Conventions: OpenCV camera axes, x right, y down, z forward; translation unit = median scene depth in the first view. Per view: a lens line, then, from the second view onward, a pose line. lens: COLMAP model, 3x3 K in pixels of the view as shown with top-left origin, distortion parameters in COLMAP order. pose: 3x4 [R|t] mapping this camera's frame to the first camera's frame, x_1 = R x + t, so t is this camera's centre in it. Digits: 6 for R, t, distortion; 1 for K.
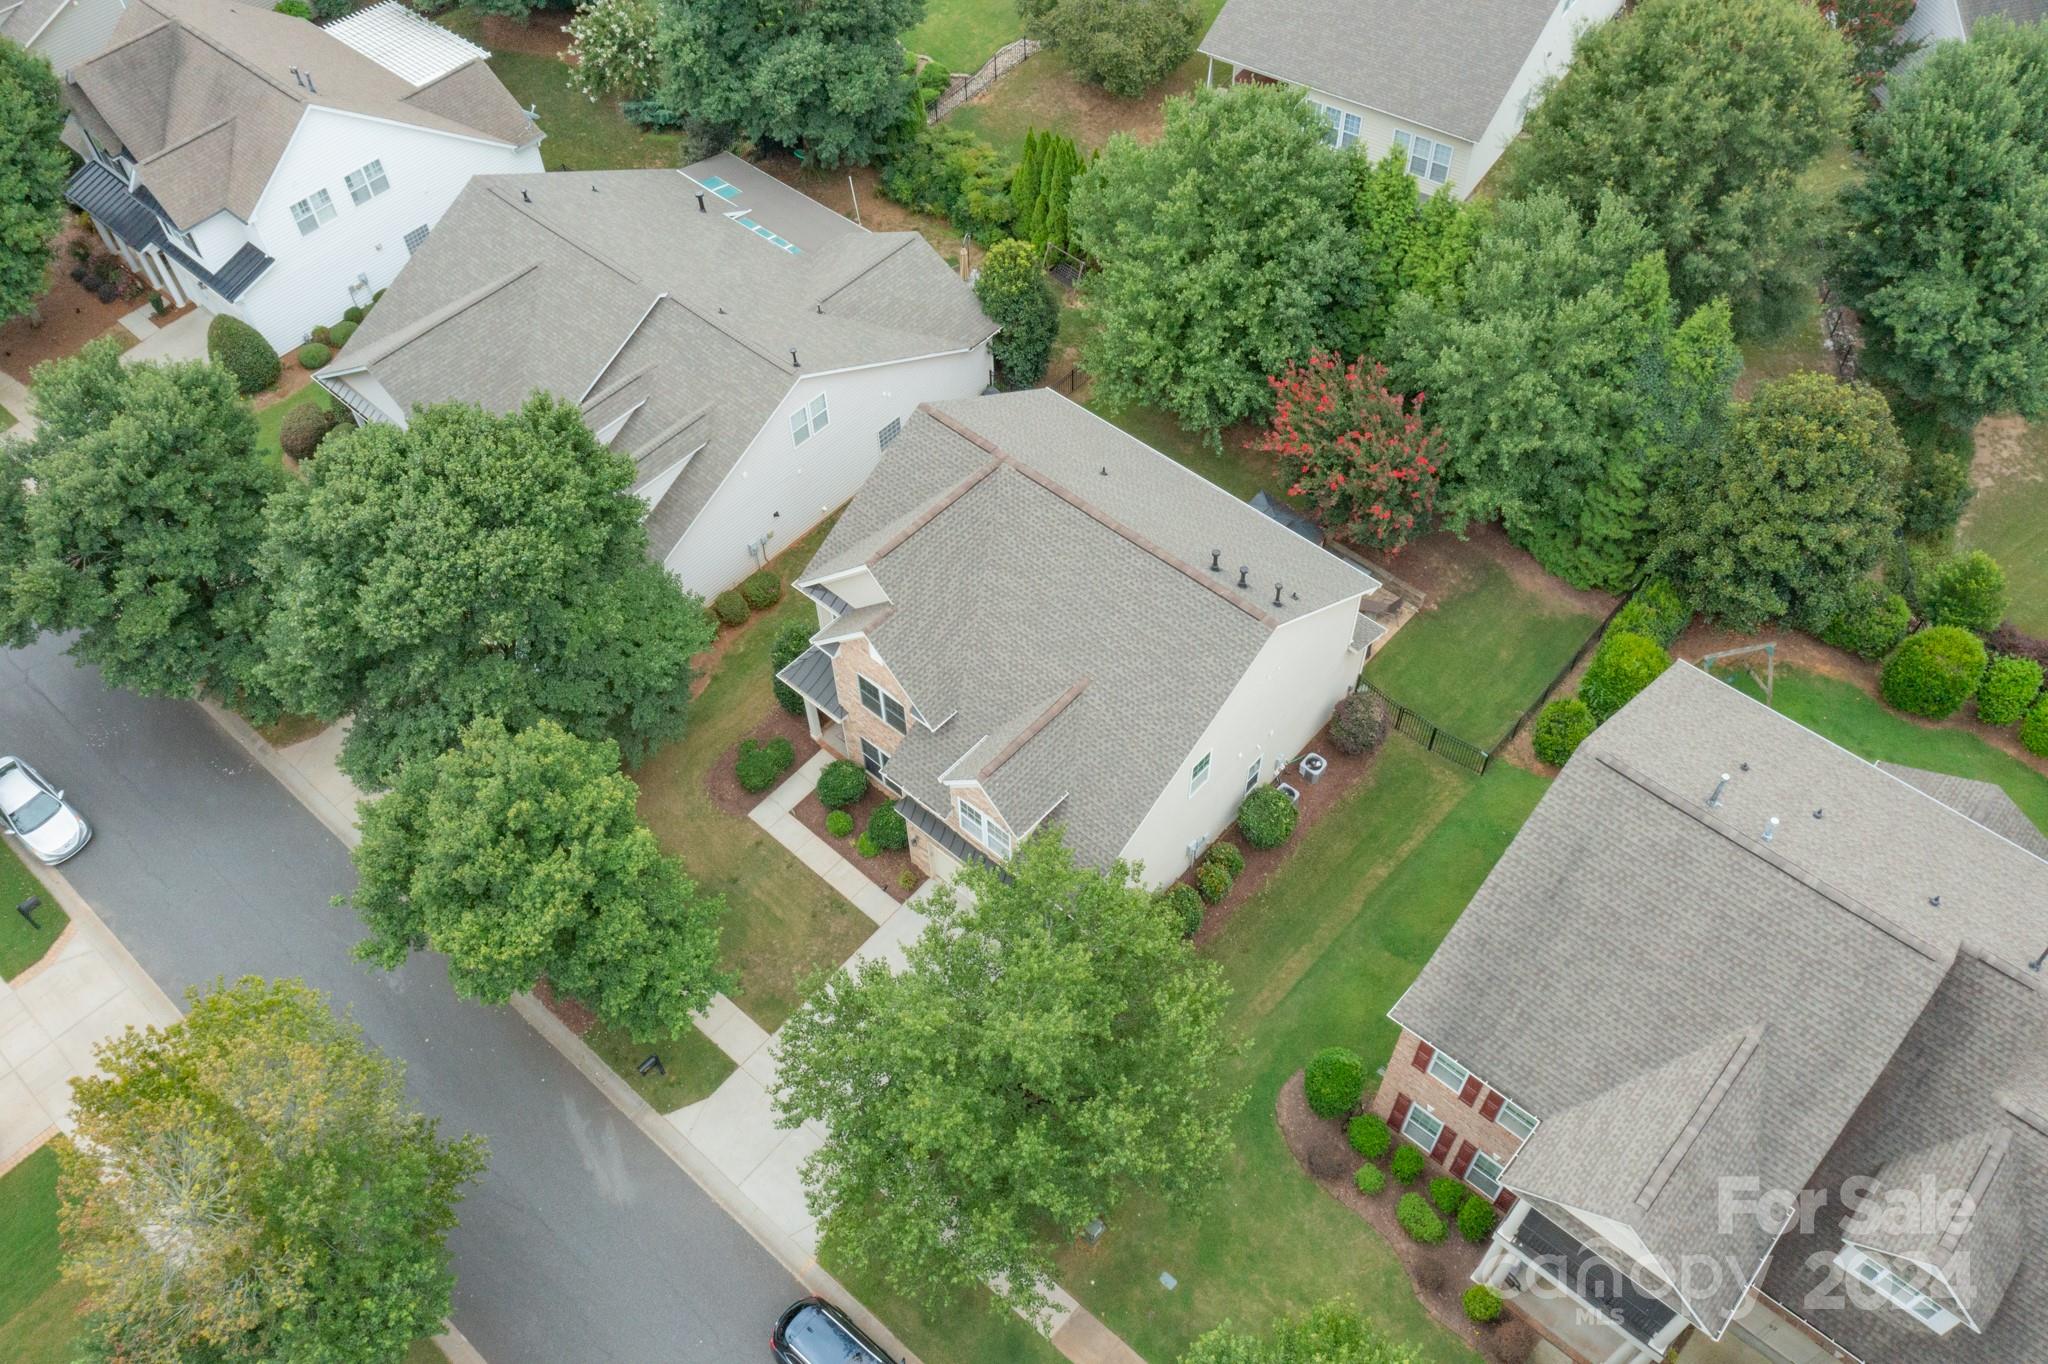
lens RADIAL K [[1661.0, 0, 1024.0], [0, 1661.0, 682.0], [0, 0, 1]] dist [-0.002341, -0.000979]
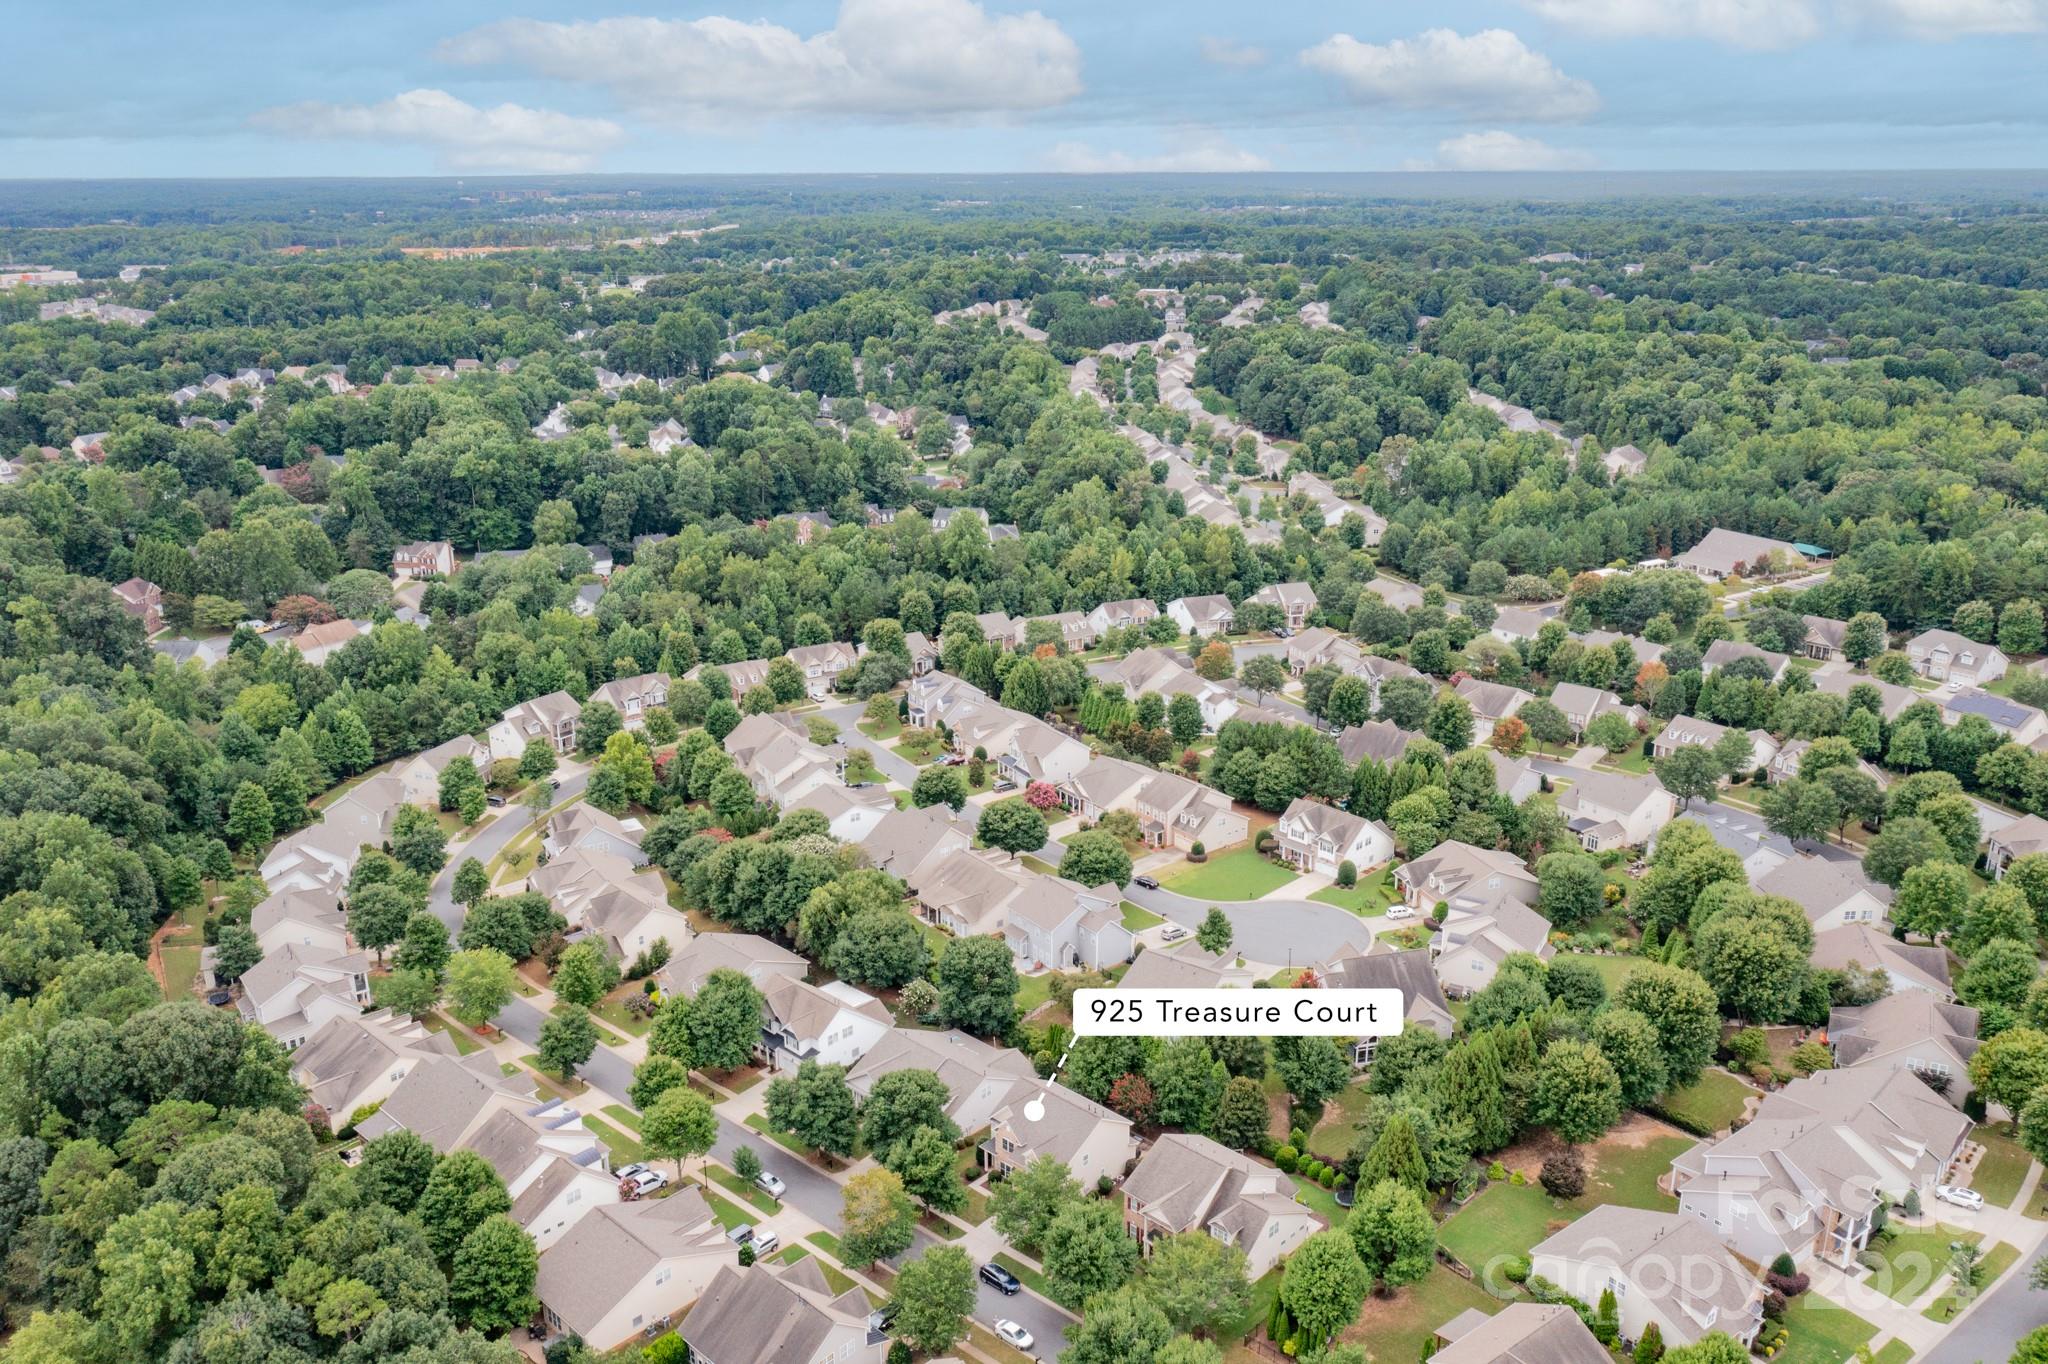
lens RADIAL K [[1661.0, 0, 1024.0], [0, 1661.0, 682.0], [0, 0, 1]] dist [-0.002341, -0.000979]
pose [[0.999167, 0.025945, -0.031499, 0.043425], [-0.039058, 0.831618, -0.553973, 1.130120], [0.011822, 0.554742, 0.831938, -2.568082]]
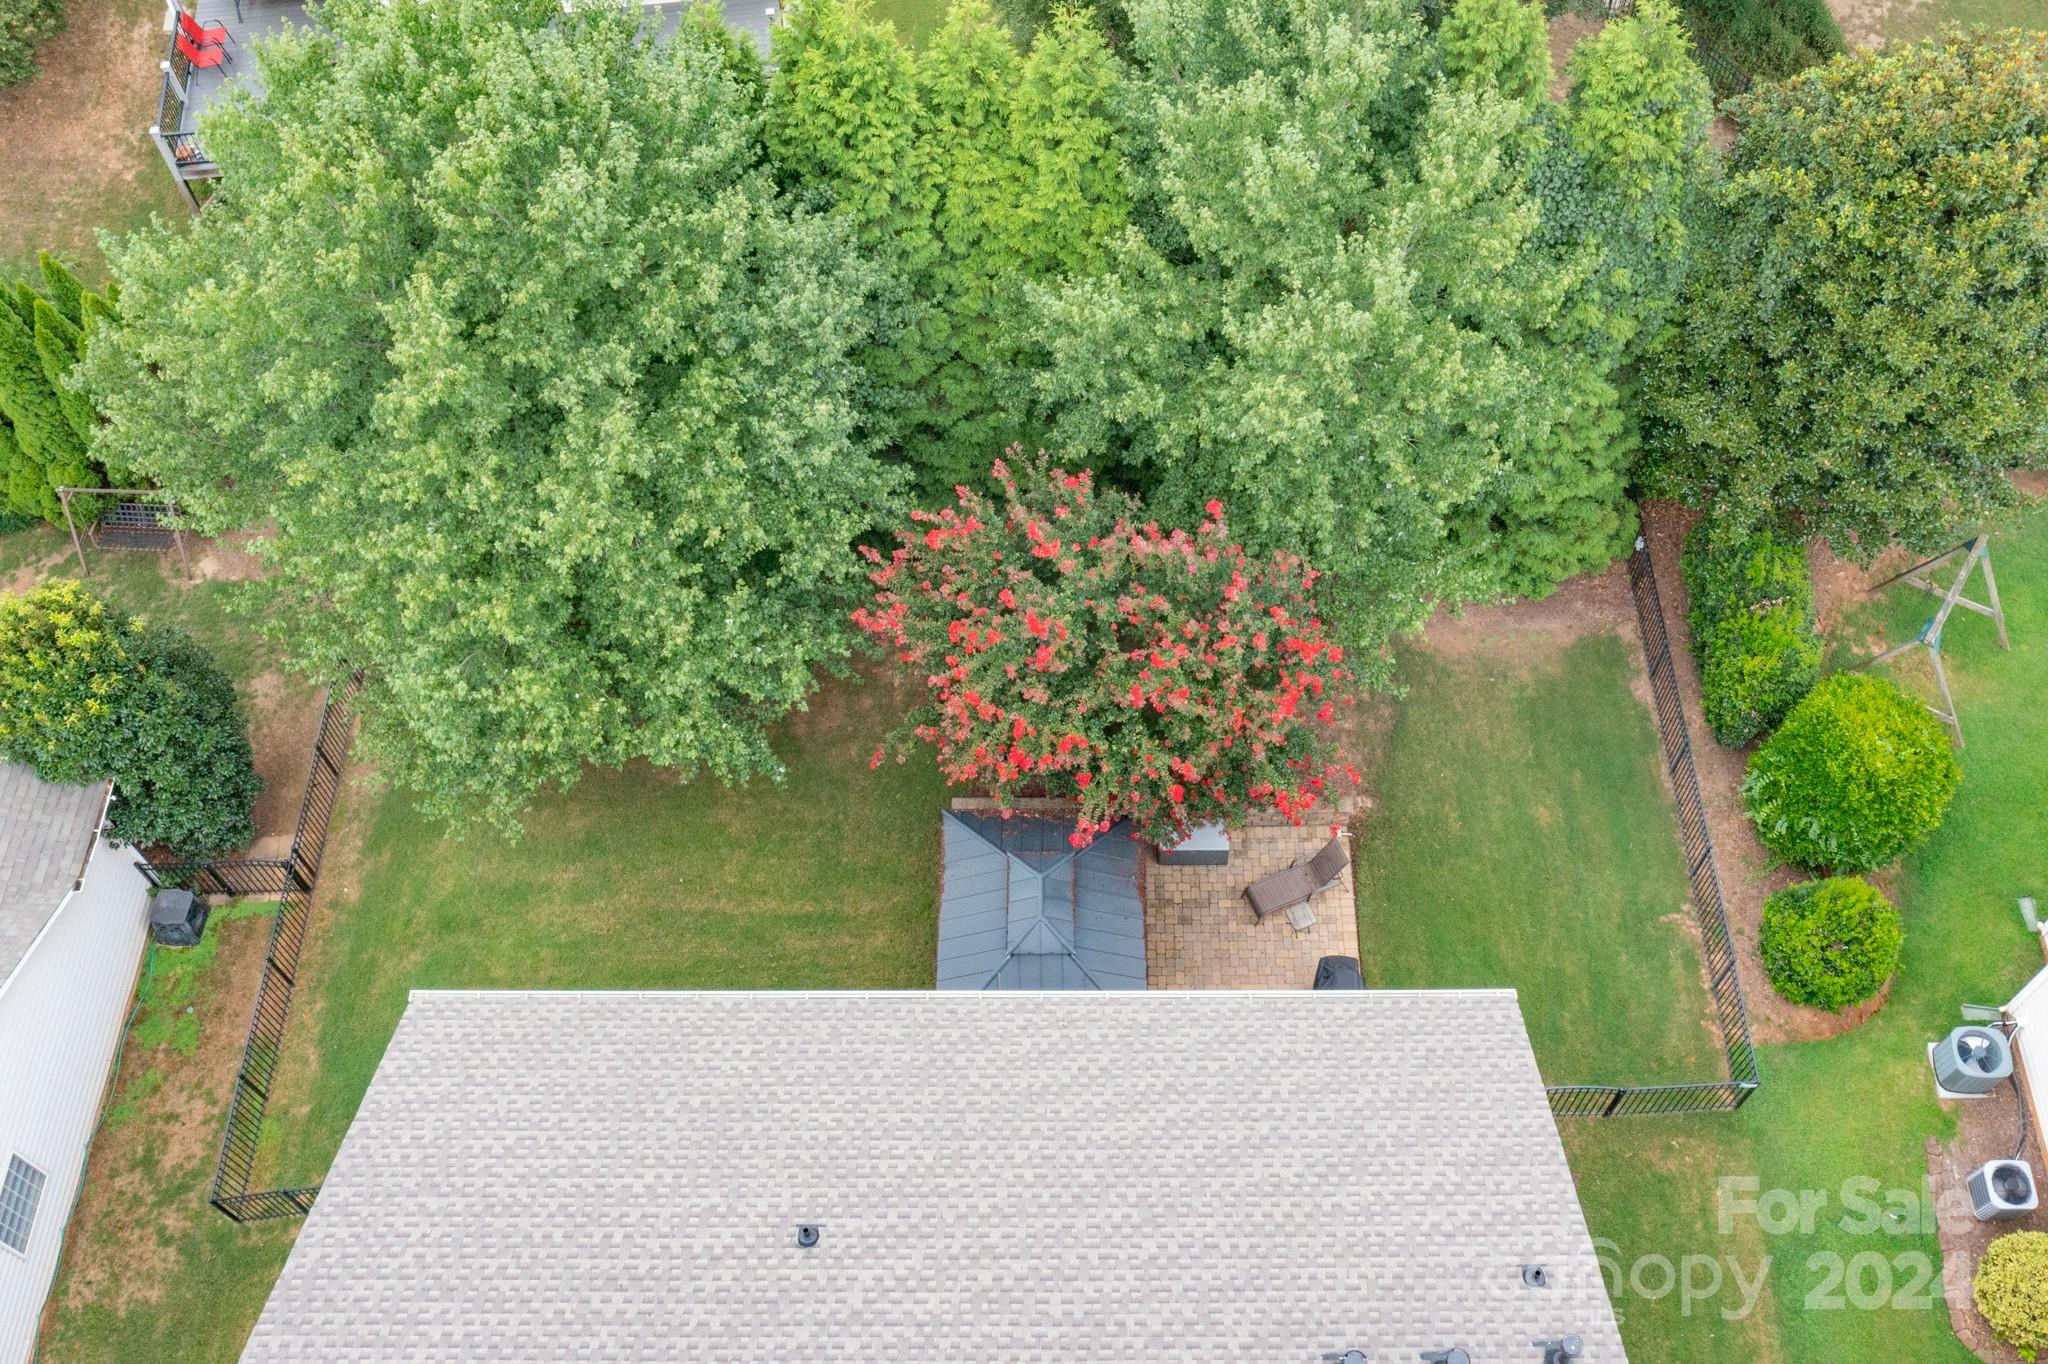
lens RADIAL K [[2204.1, 0, 1024.0], [0, 2204.1, 682.0], [0, 0, 1]] dist [0.003283, 0.003582]
pose [[0.745653, -0.567433, 0.349316, -0.023864], [0.514442, 0.823419, 0.239440, -0.279909], [-0.423499, 0.001164, 0.905896, 0.480429]]
